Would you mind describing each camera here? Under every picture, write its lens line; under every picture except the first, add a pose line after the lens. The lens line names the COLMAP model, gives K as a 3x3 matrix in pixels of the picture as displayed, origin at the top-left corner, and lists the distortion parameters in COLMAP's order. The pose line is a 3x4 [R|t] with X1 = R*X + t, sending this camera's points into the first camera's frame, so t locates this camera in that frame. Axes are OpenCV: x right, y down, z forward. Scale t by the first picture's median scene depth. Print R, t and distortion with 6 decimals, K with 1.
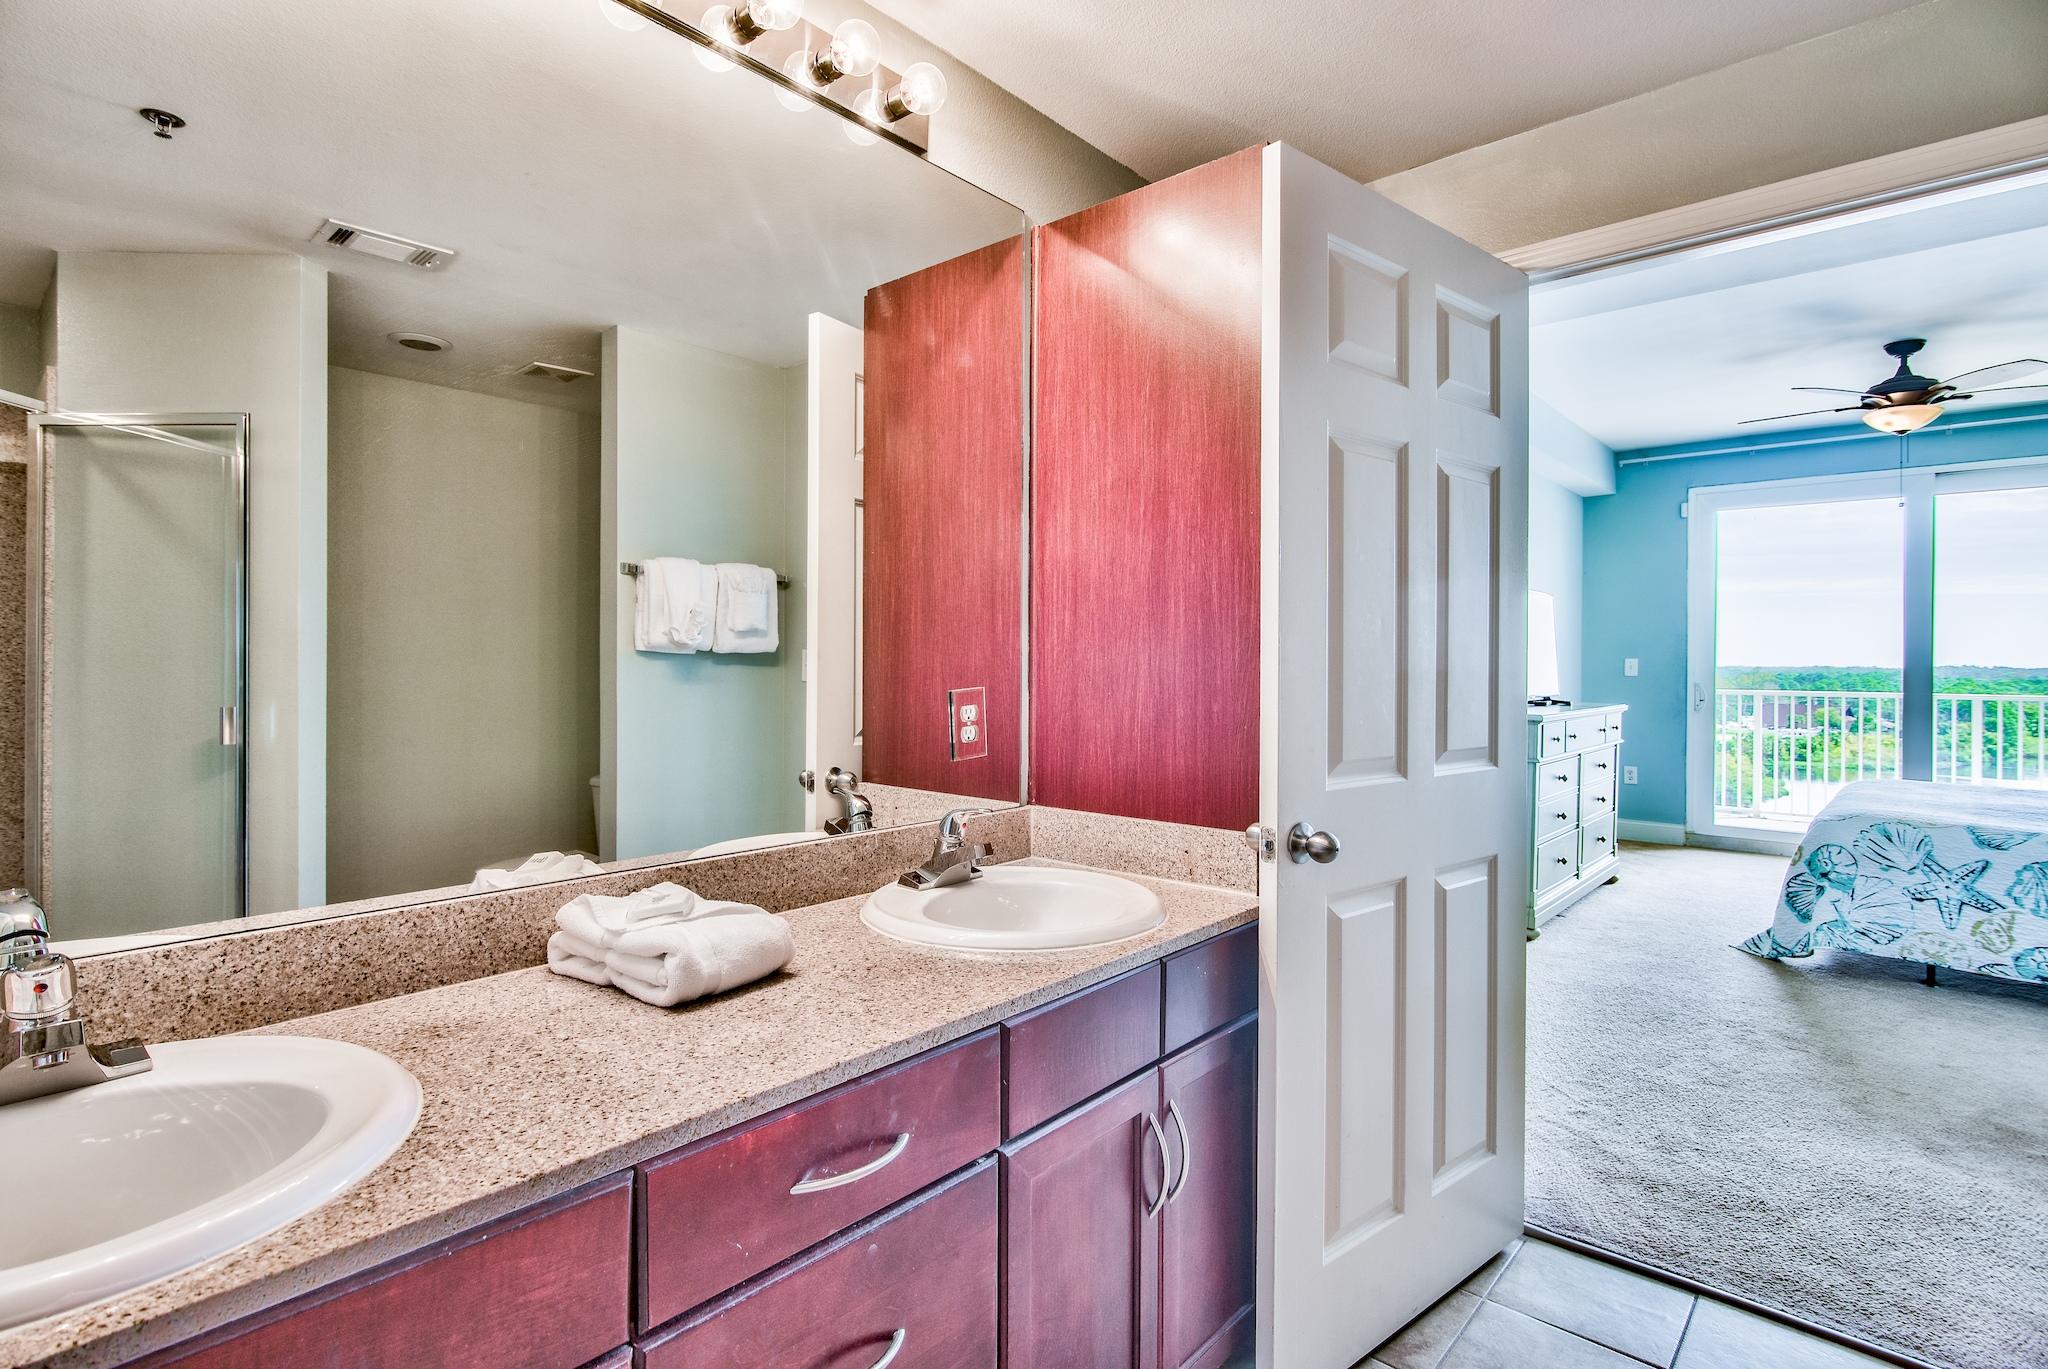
lens RADIAL K [[1034.4, 0, 1025.5], [0, 1034.4, 660.2], [0, 0, 1]] dist [0.009692, 0.000150]
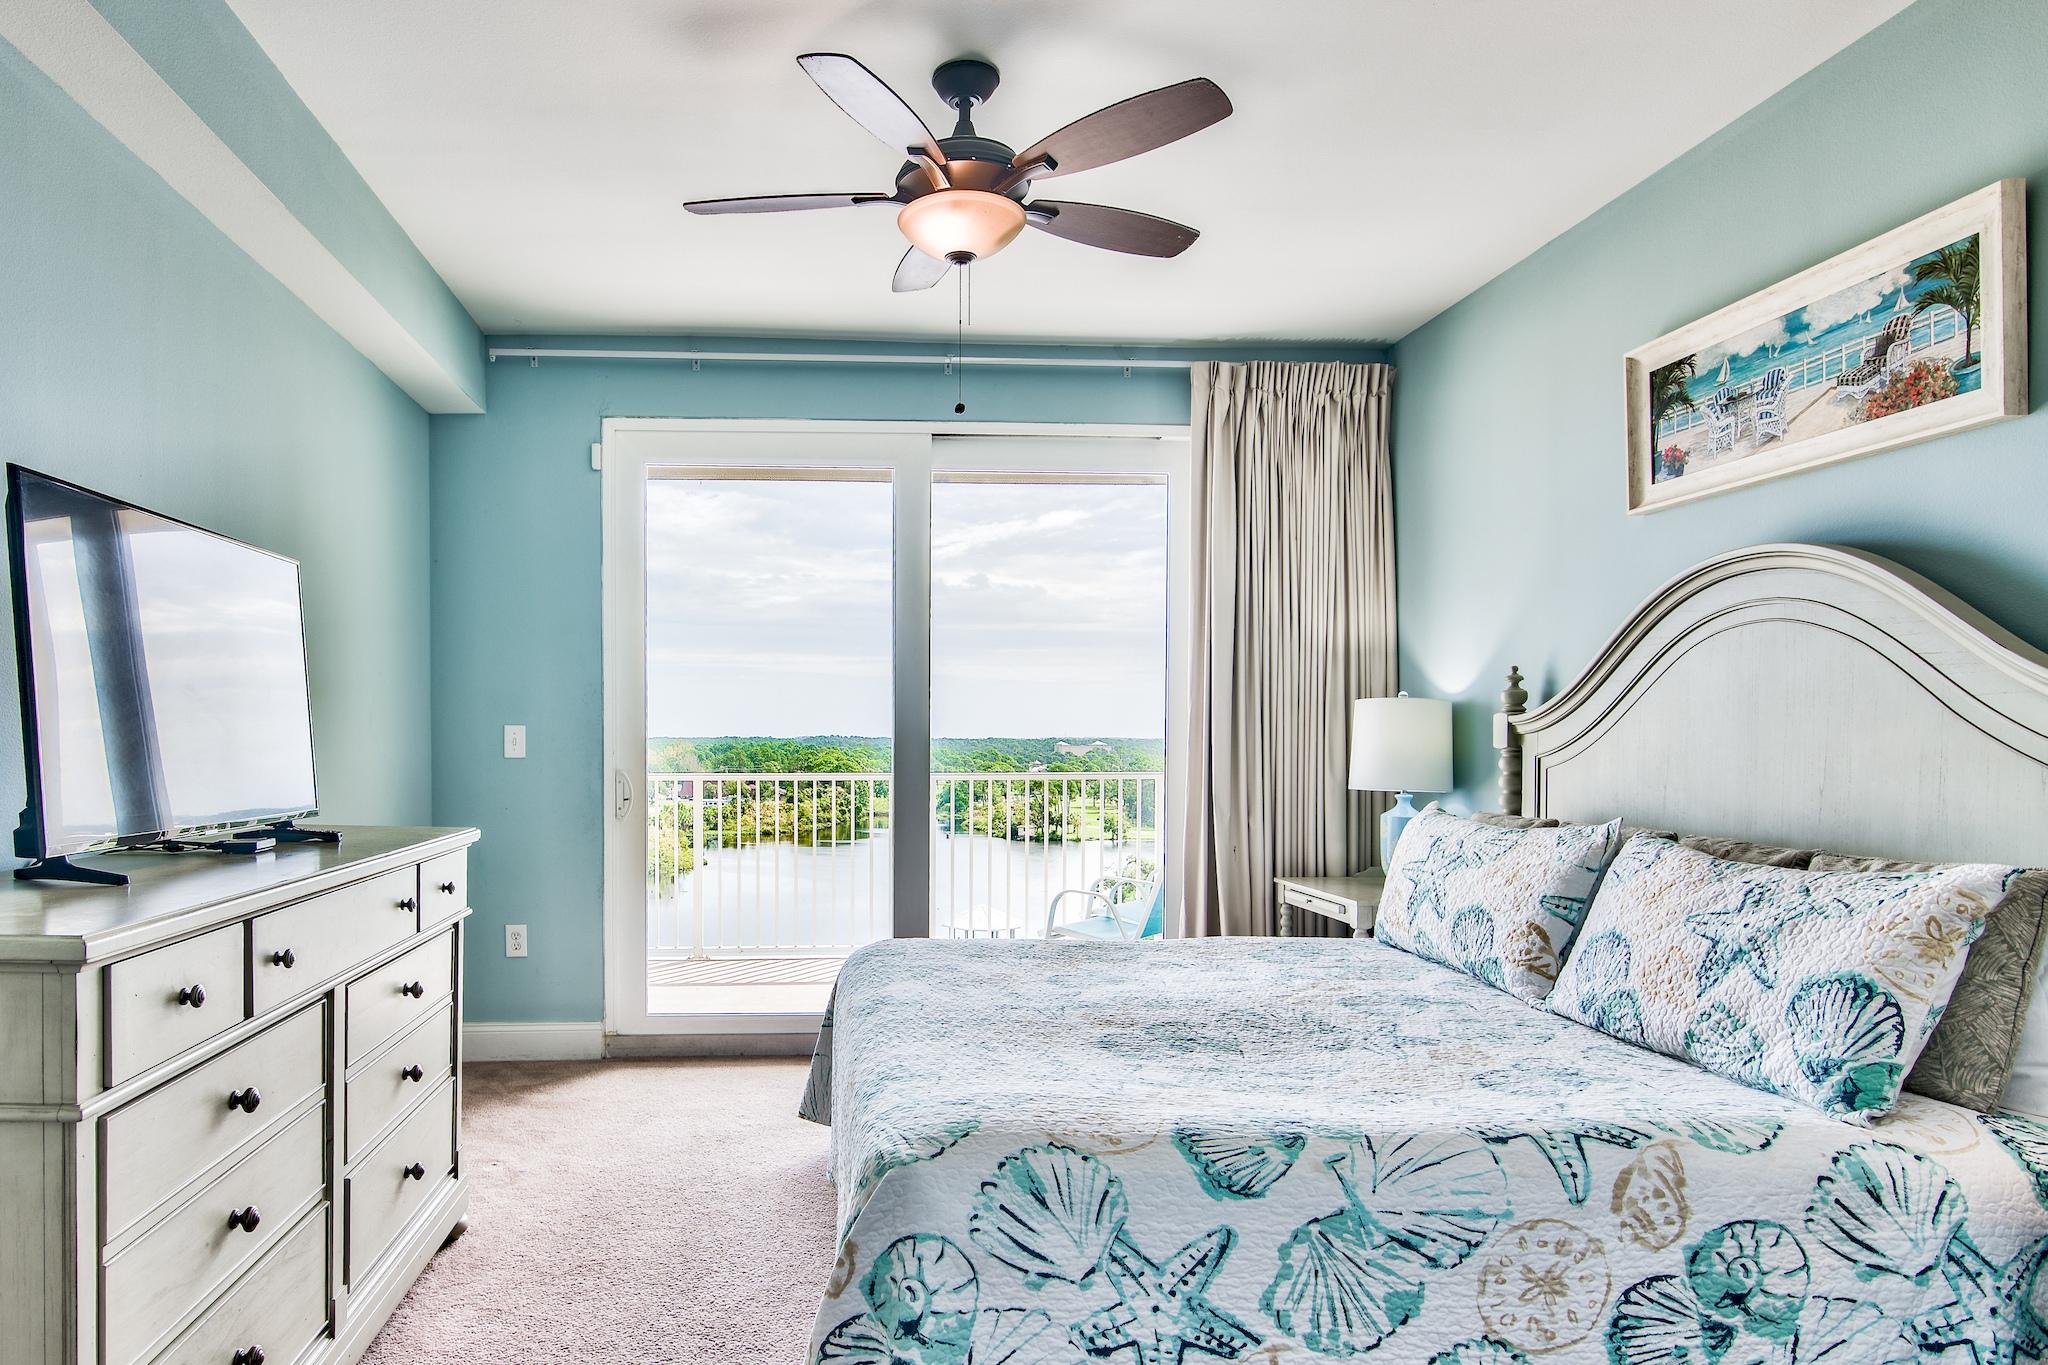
lens RADIAL K [[1255.5, 0, 878.0], [0, 1255.5, 786.3], [0, 0, 1]] dist [-0.022116, 0.003525]
pose [[0.719037, -0.032780, 0.694198, 0.476259], [0.003261, 0.999035, 0.043797, 0.003449], [-0.694964, -0.029228, 0.718450, 0.716291]]
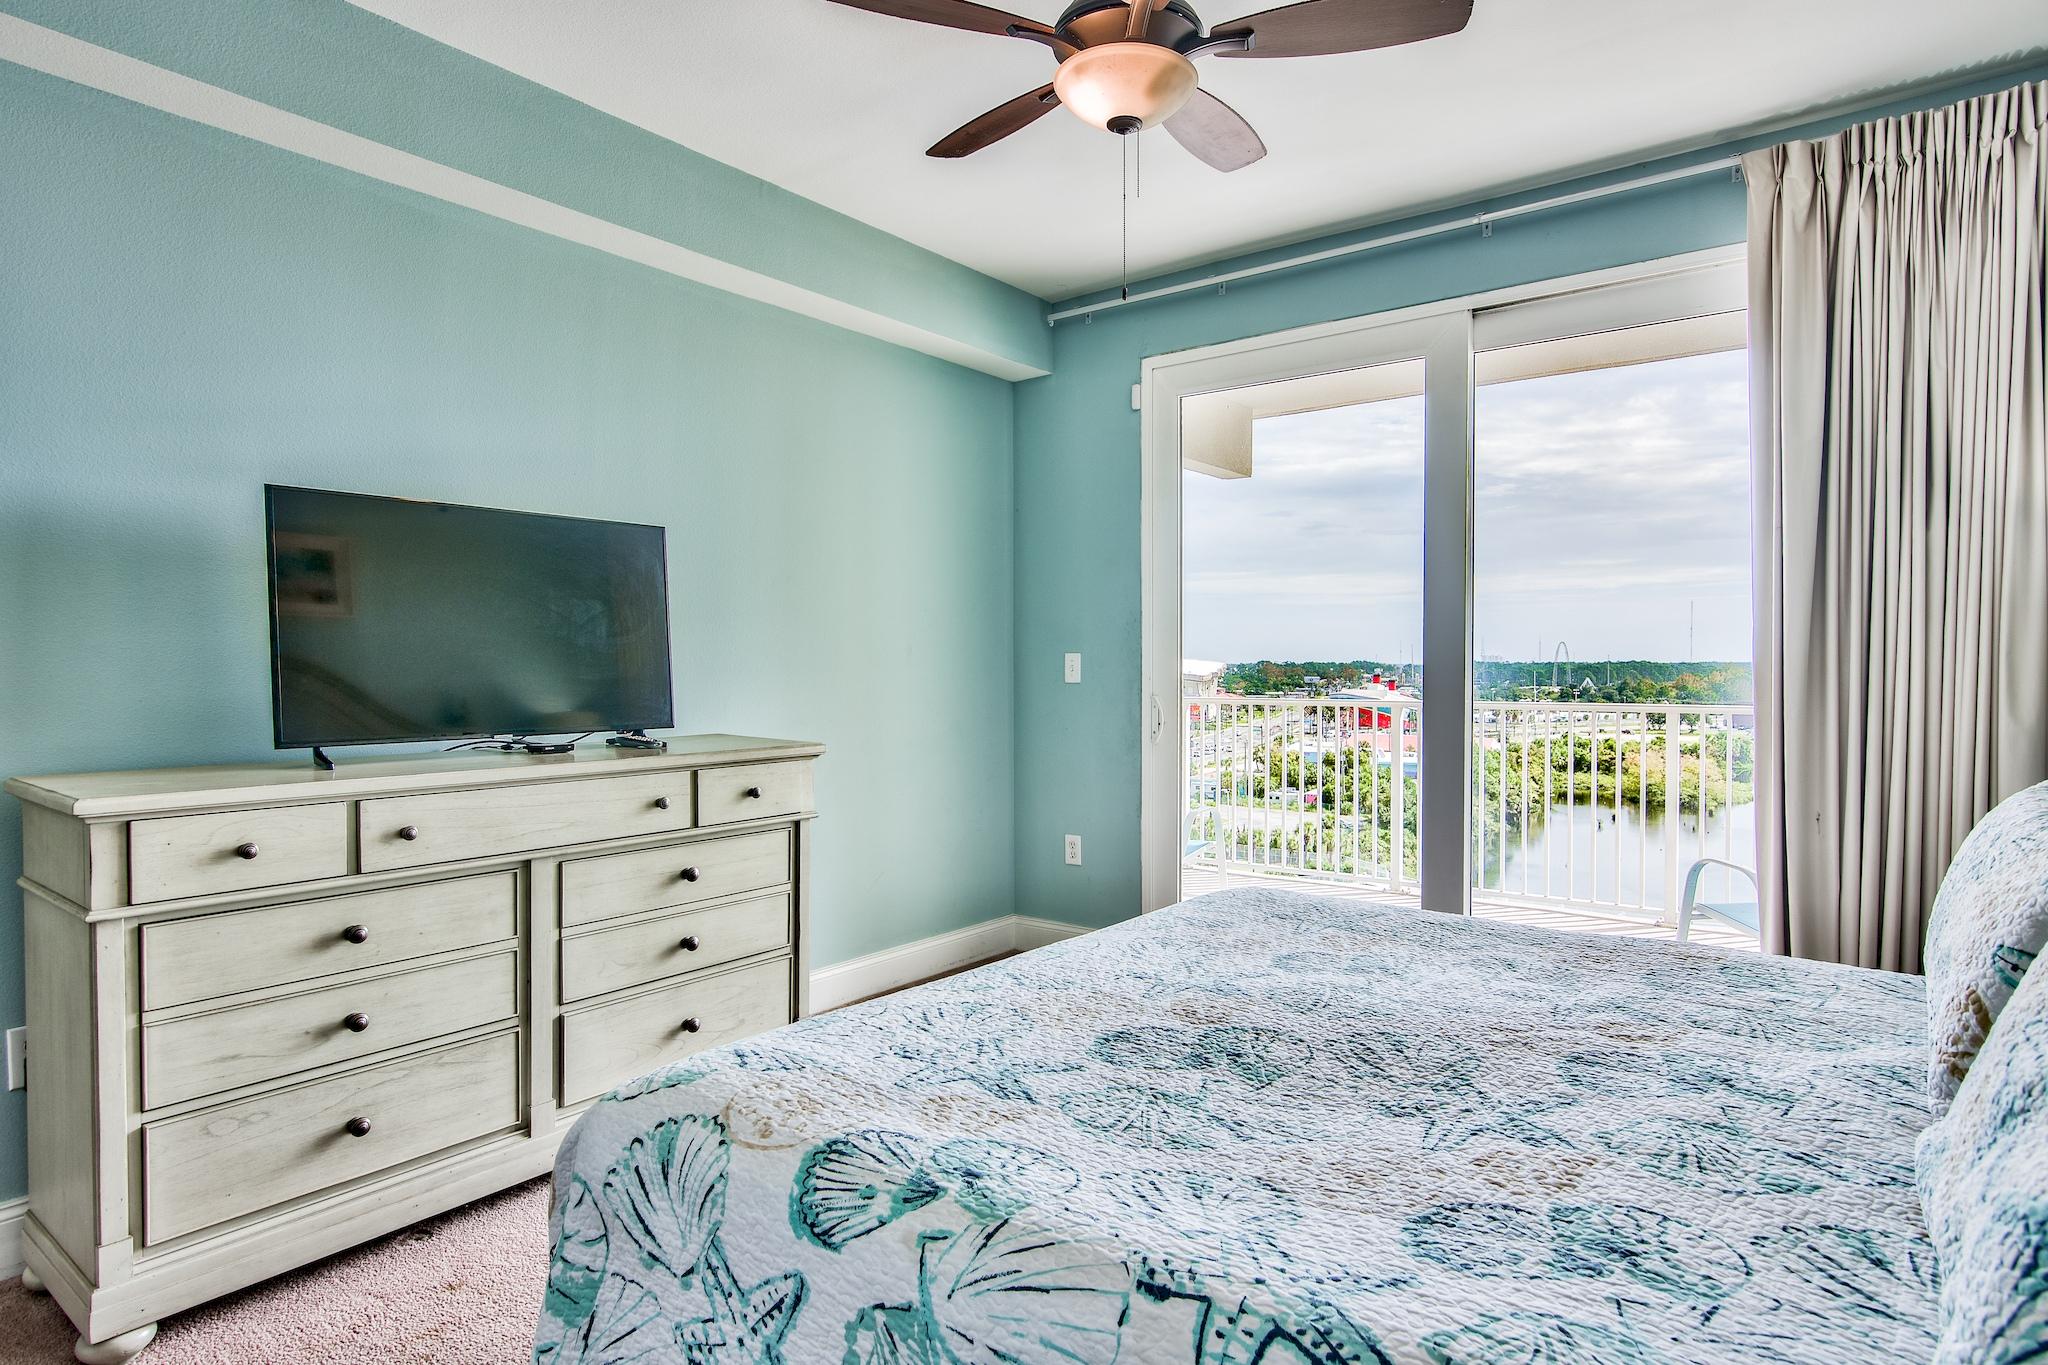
lens RADIAL K [[1153.1, 0, 1039.6], [0, 1153.1, 693.7], [0, 0, 1]] dist [-0.019571, -0.002432]
pose [[0.997463, -0.012086, 0.070149, 0.918413], [0.010251, 0.999597, 0.026461, 0.007186], [-0.070441, -0.025675, 0.997185, 0.619198]]
